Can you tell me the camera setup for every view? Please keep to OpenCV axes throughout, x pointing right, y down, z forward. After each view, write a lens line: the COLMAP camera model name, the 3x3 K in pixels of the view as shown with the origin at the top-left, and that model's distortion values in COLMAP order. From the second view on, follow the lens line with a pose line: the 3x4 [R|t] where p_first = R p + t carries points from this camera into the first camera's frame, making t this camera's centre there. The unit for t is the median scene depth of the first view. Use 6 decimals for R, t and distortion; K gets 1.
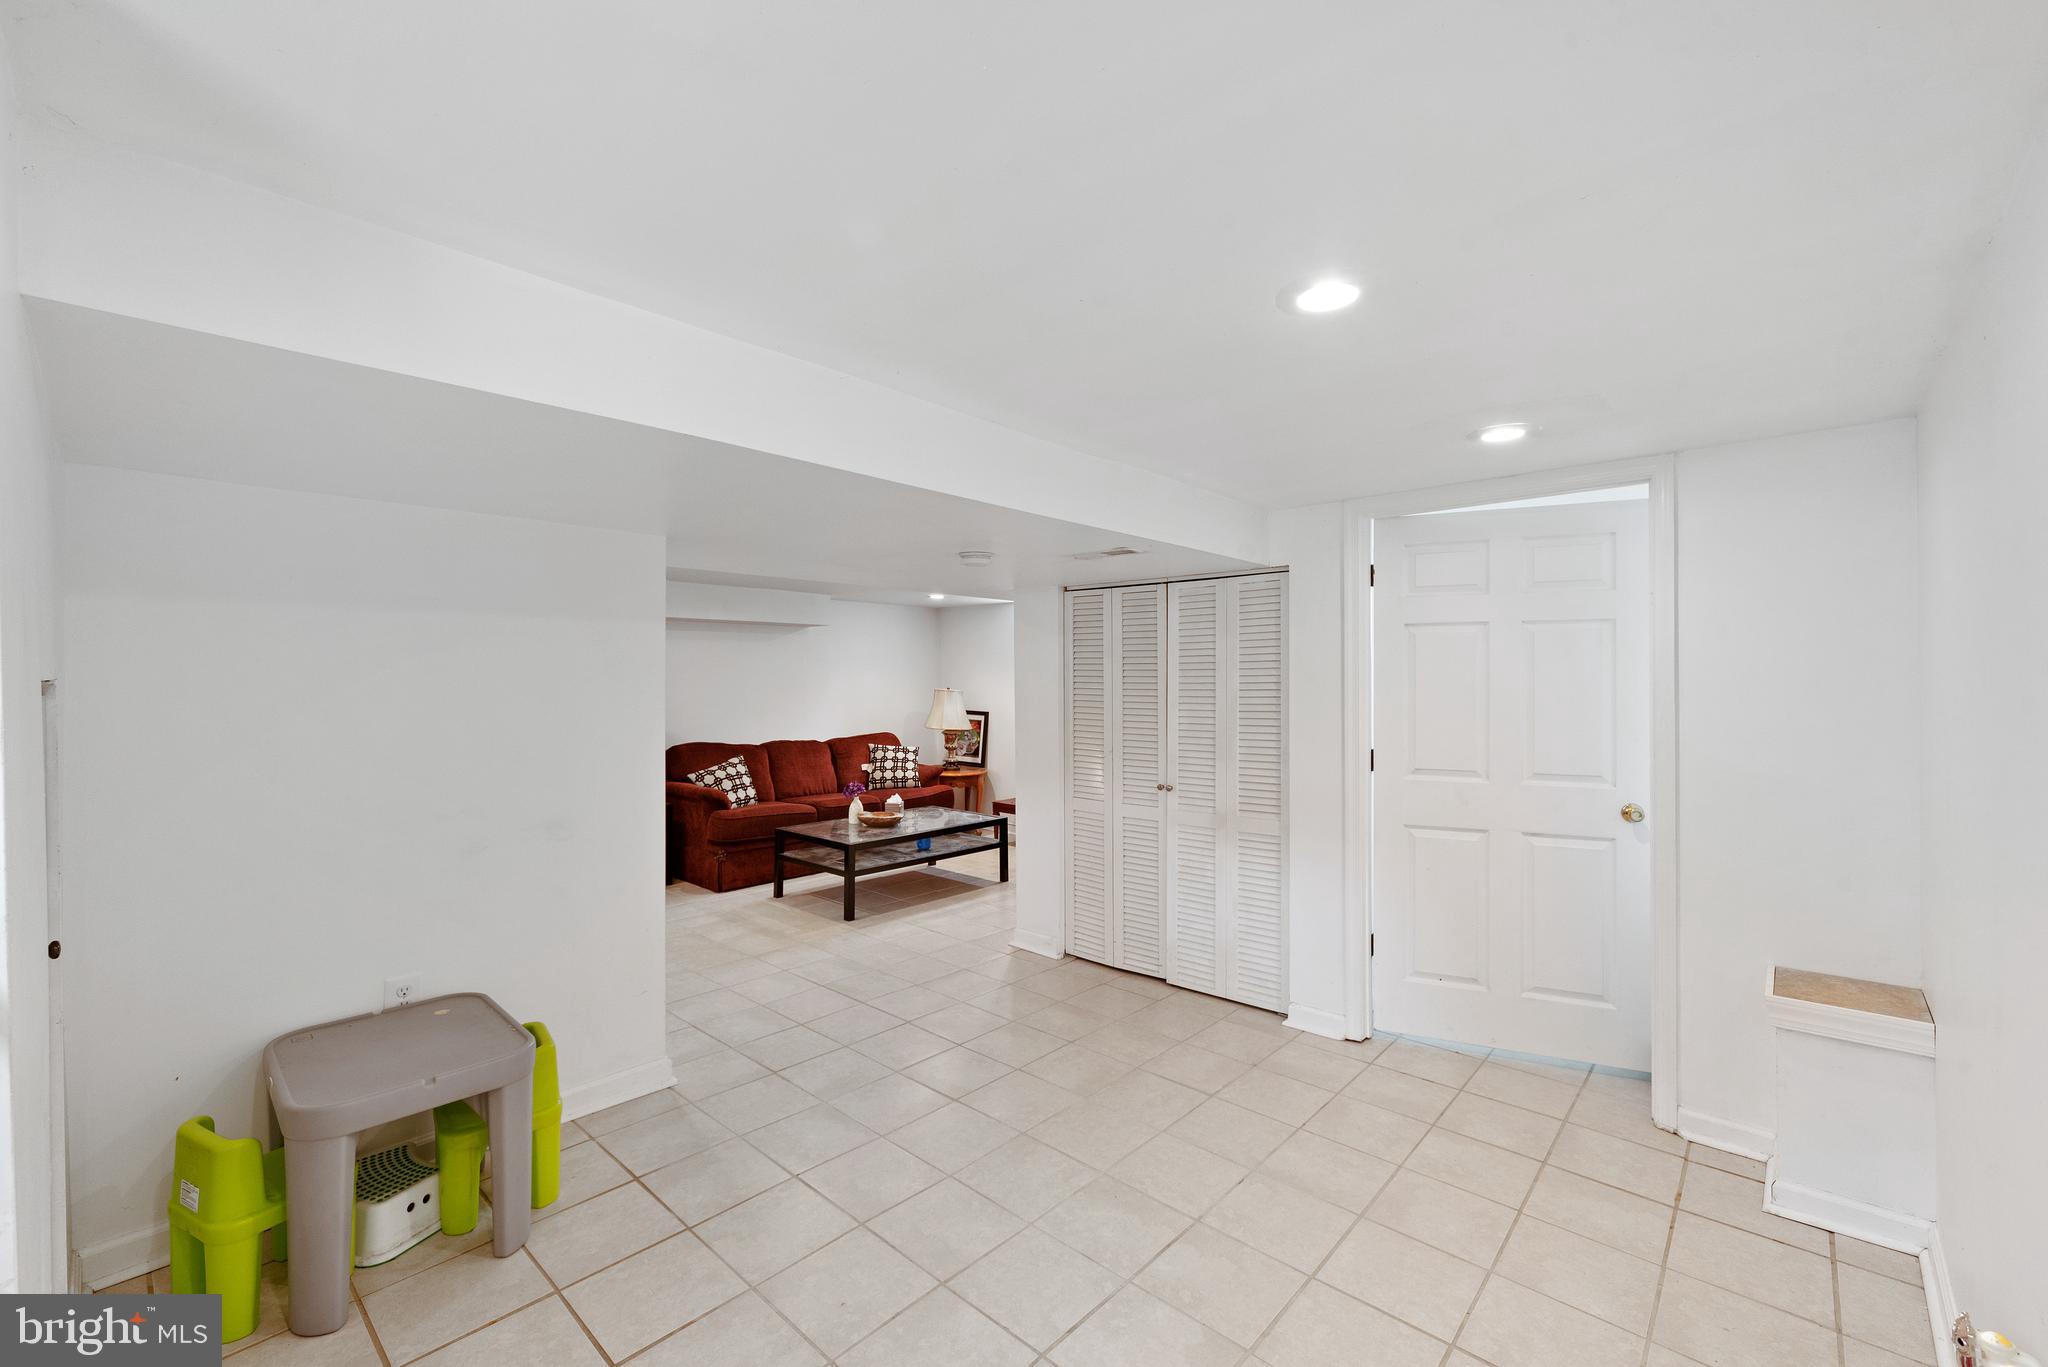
lens RADIAL K [[833.7, 0, 1027.8], [0, 833.7, 682.9], [0, 0, 1]] dist [-0.003902, -0.000802]
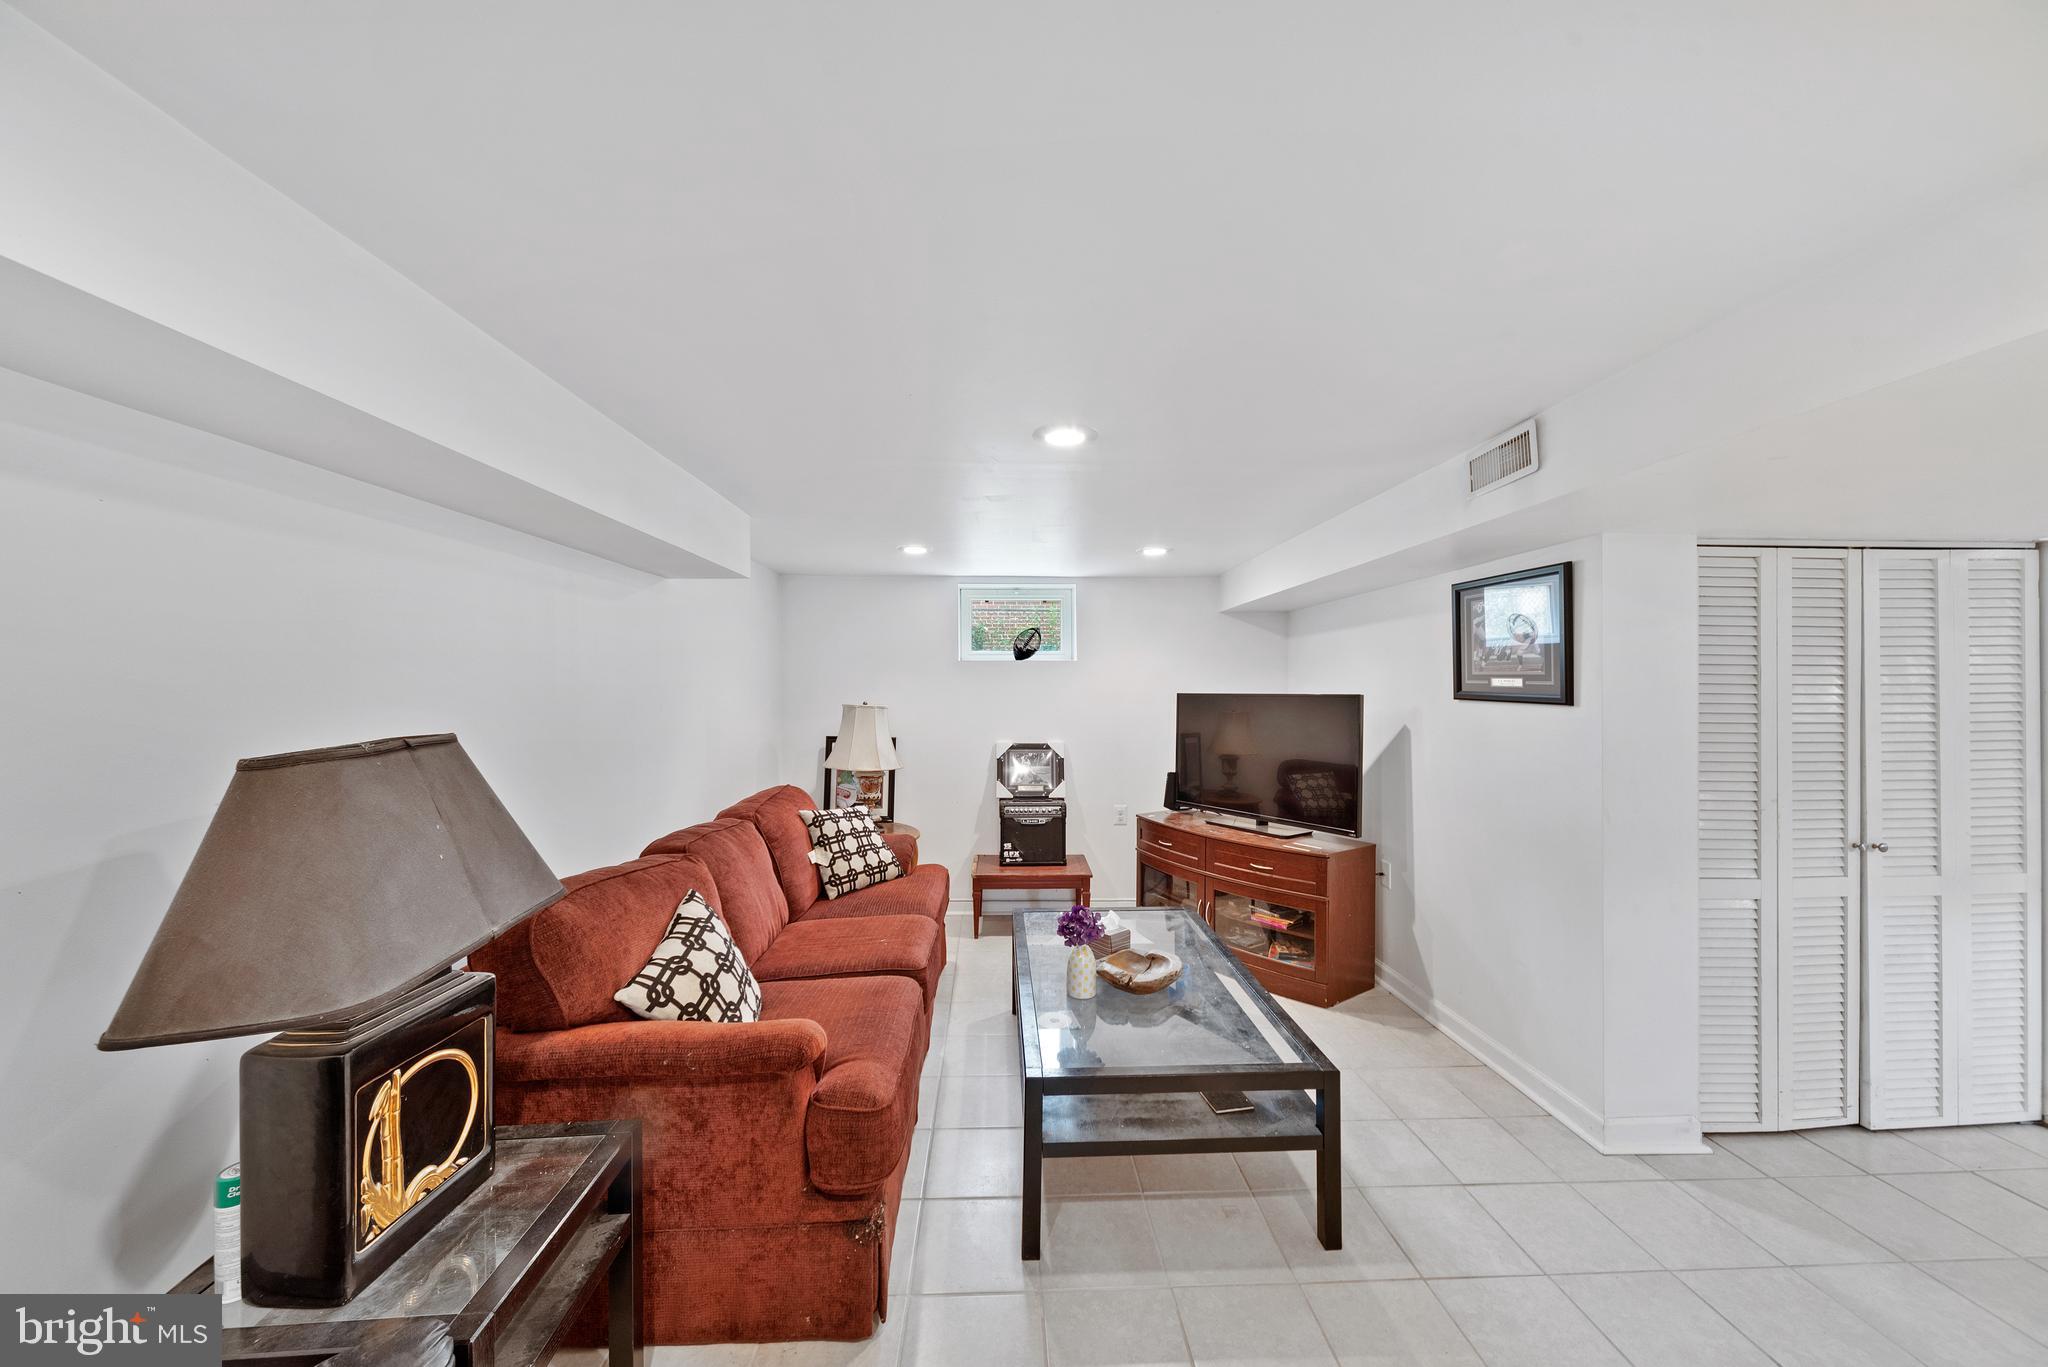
lens RADIAL K [[699.2, 0, 1027.5], [0, 699.2, 695.6], [0, 0, 1]] dist [-0.000029, -0.000871]
pose [[0.715701, -0.007892, 0.698363, -0.420968], [0.003013, 0.999962, 0.008212, -0.003307], [-0.698401, -0.003773, 0.715697, 0.618175]]
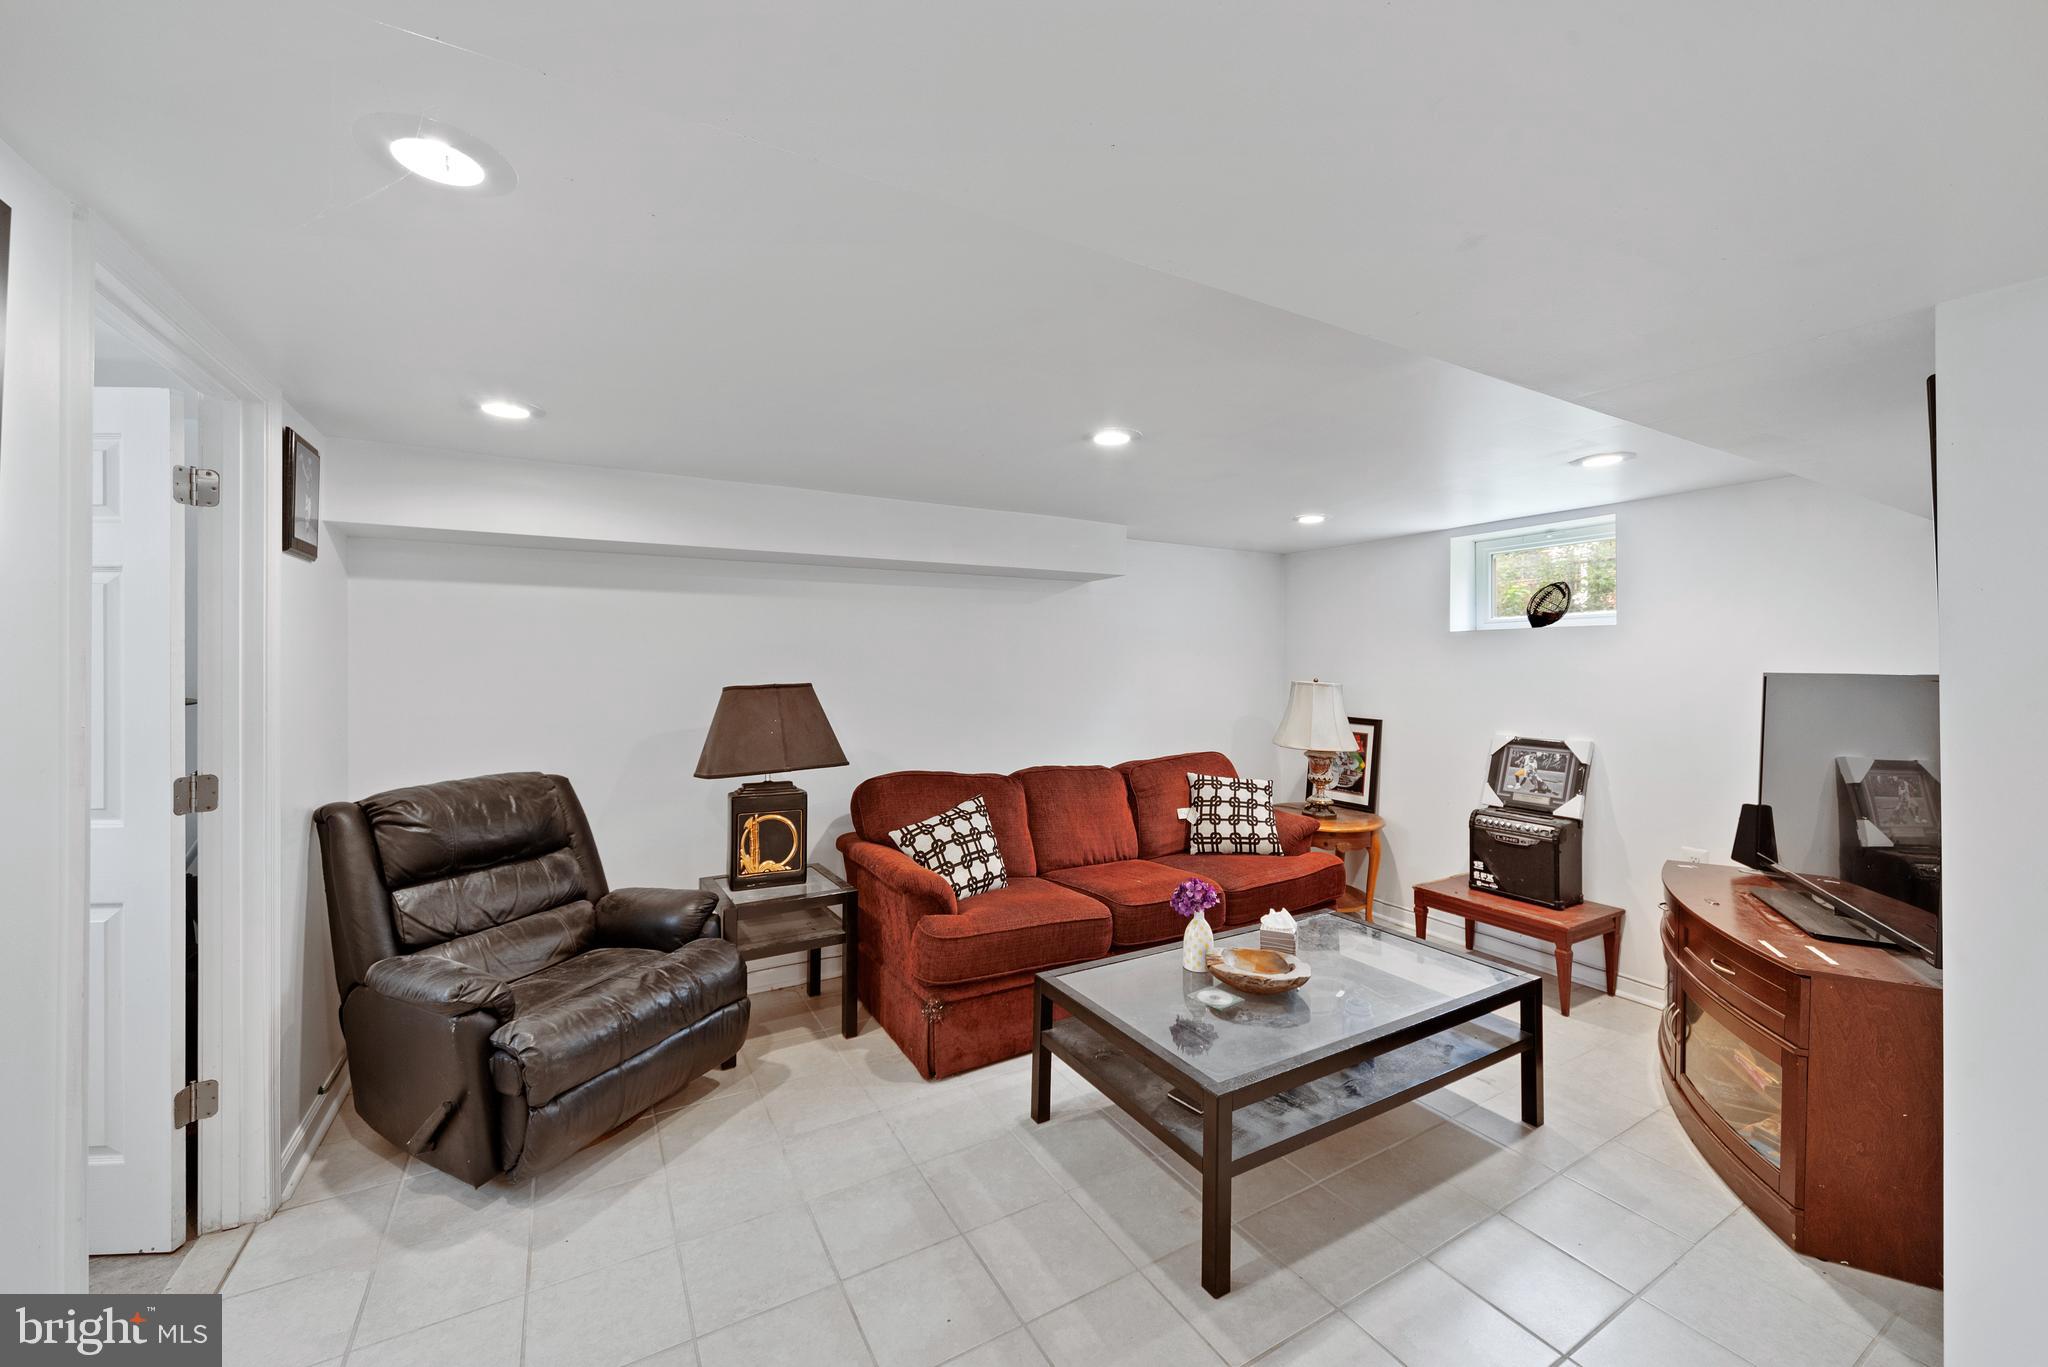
lens RADIAL K [[782.6, 0, 1021.5], [0, 782.6, 667.8], [0, 0, 1]] dist [-0.006131, 0.000203]
pose [[0.950021, 0.003232, -0.312169, -0.137135], [-0.003395, 0.999994, 0.000023, -0.001609], [0.312167, 0.001038, 0.950027, 0.458082]]
